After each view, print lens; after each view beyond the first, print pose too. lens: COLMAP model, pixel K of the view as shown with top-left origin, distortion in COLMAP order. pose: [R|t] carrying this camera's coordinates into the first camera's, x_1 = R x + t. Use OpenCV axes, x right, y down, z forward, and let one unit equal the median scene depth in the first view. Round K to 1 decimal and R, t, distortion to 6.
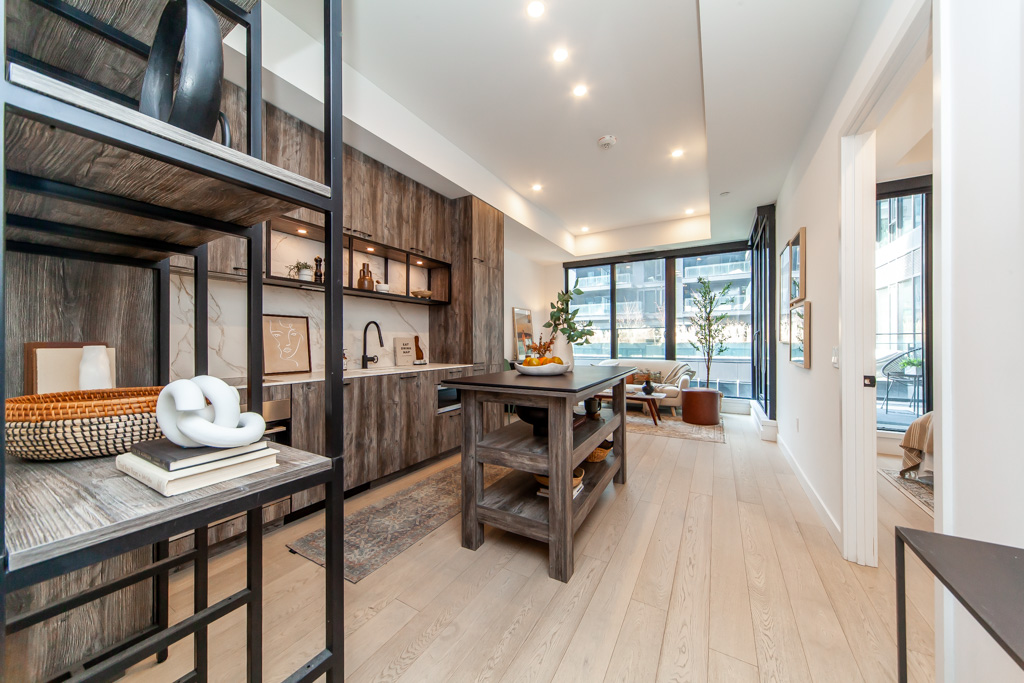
lens RADIAL K [[352.4, 0, 511.5], [0, 352.4, 341.9], [0, 0, 1]] dist [0.004286, 0.000005]
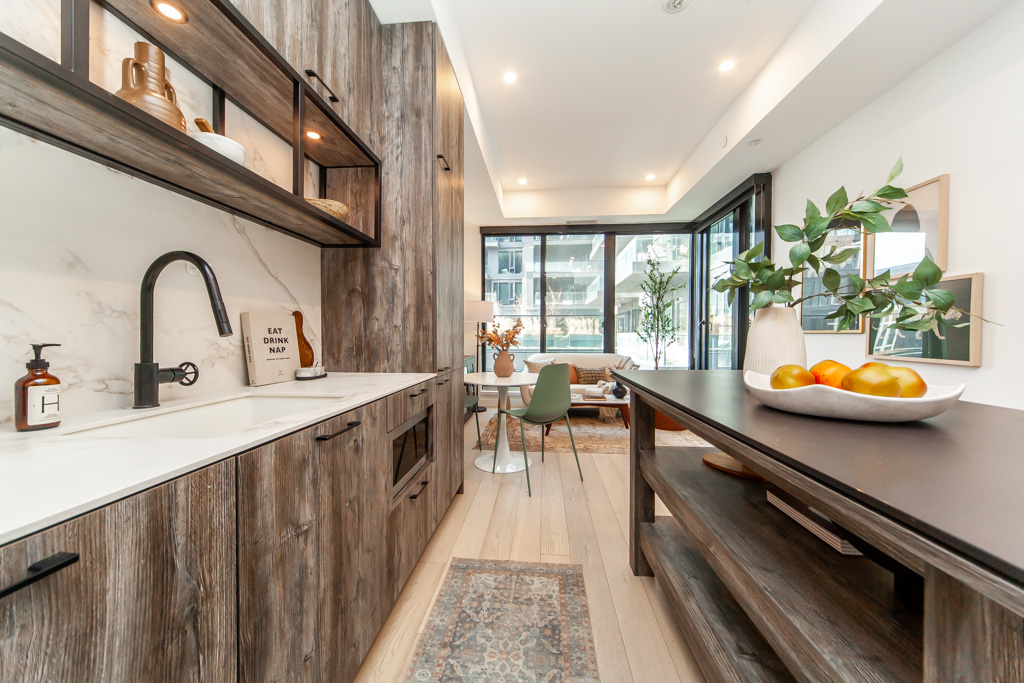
lens RADIAL K [[359.7, 0, 511.6], [0, 359.7, 339.4], [0, 0, 1]] dist [0.000825, -0.000036]
pose [[0.905221, -0.001536, 0.424939, -0.207523], [-0.005426, 0.999870, 0.015173, 0.008462], [-0.424907, -0.016041, 0.905095, 0.460963]]
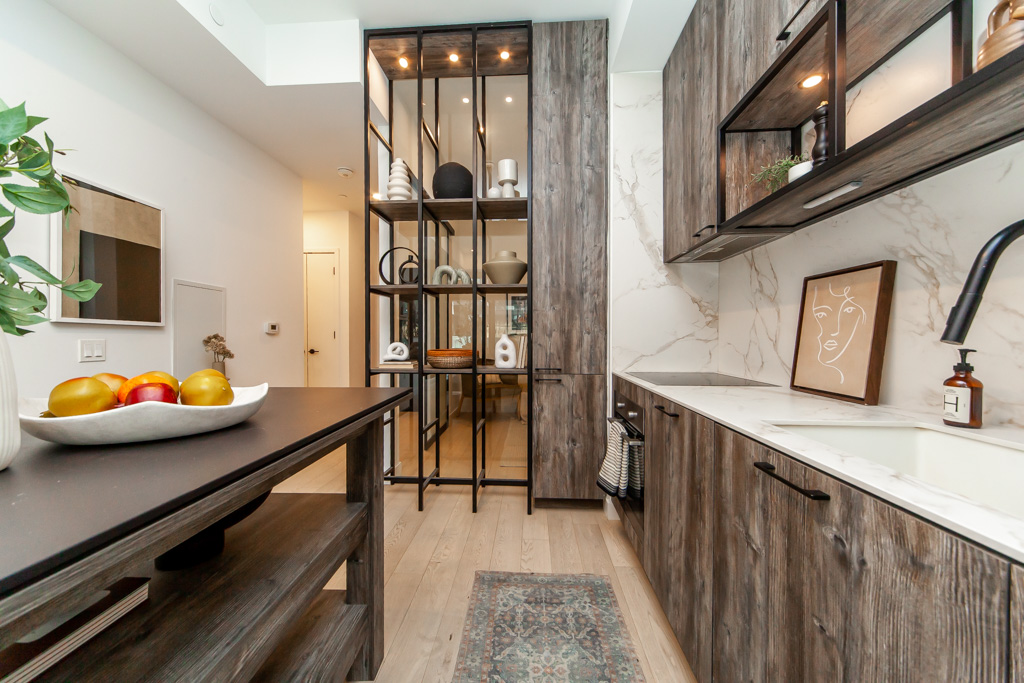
lens RADIAL K [[371.5, 0, 514.5], [0, 371.5, 342.0], [0, 0, 1]] dist [0.001583, 0.000011]
pose [[-0.887040, 0.009091, -0.461603, -0.022818], [0.003516, 0.999910, 0.012937, 0.007315], [0.461679, 0.009853, -0.886992, 0.810776]]
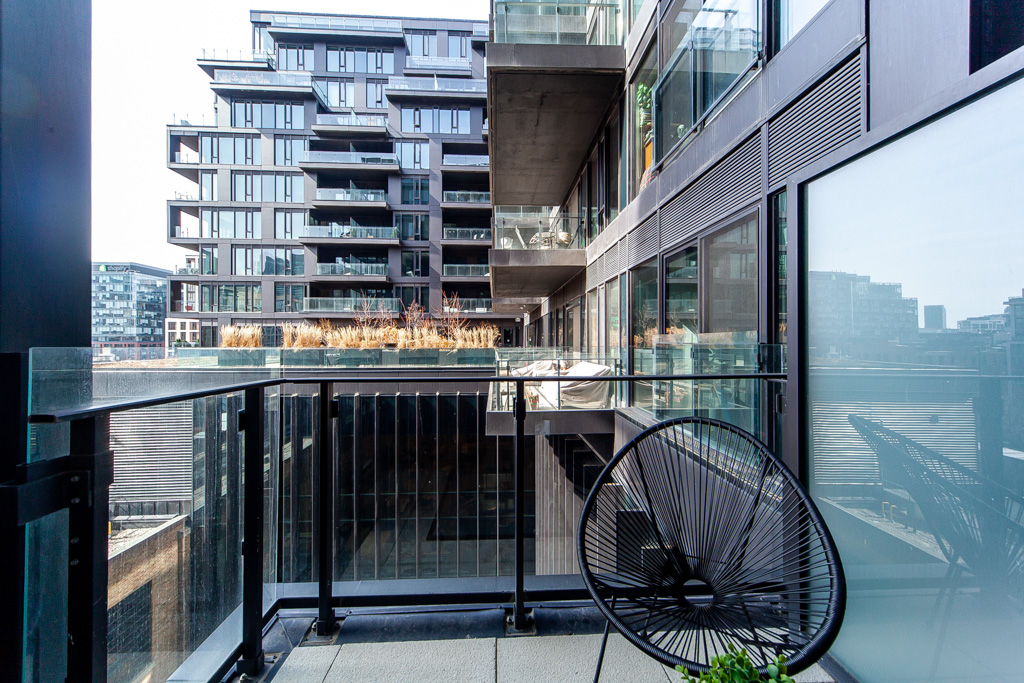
lens RADIAL K [[351.2, 0, 512.0], [0, 351.2, 341.5], [0, 0, 1]] dist [0.006662, 0.000039]
pose [[0.838346, 0.002428, 0.545134, 1.091884], [-0.002125, 0.999997, -0.001186, -0.069406], [-0.545135, -0.000164, 0.838348, 1.024305]]
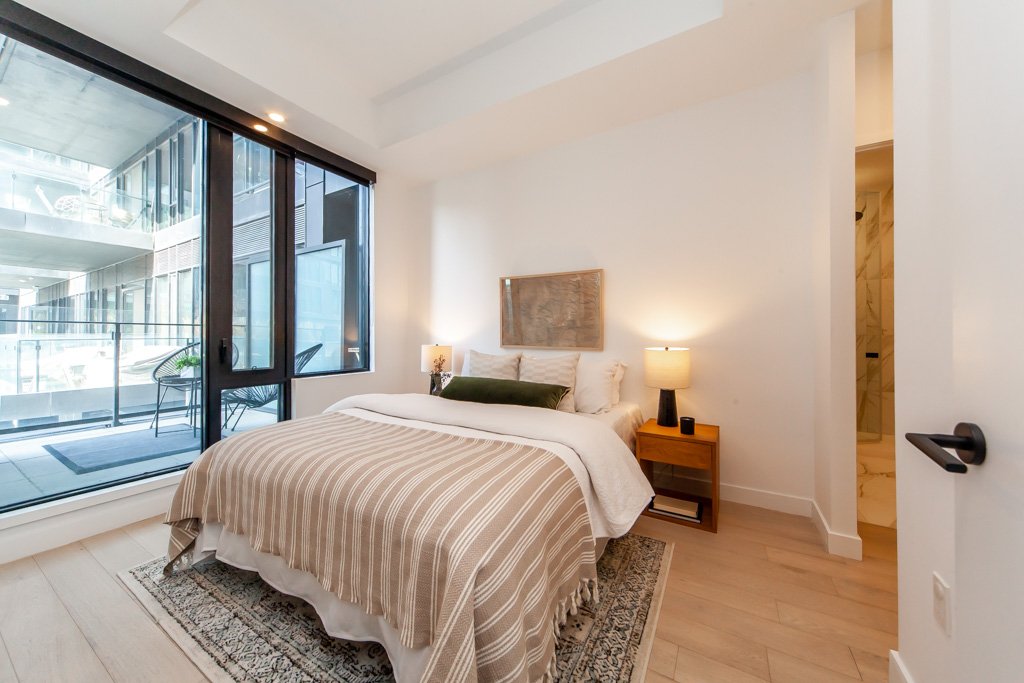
lens RADIAL K [[358.5, 0, 511.0], [0, 358.5, 335.6], [0, 0, 1]] dist [0.003219, 0.000019]
pose [[-0.001369, 0.010025, 0.999949, 0.384714], [-0.002338, 0.999947, -0.010028, 0.010027], [-0.999996, -0.002351, -0.001345, 0.334640]]
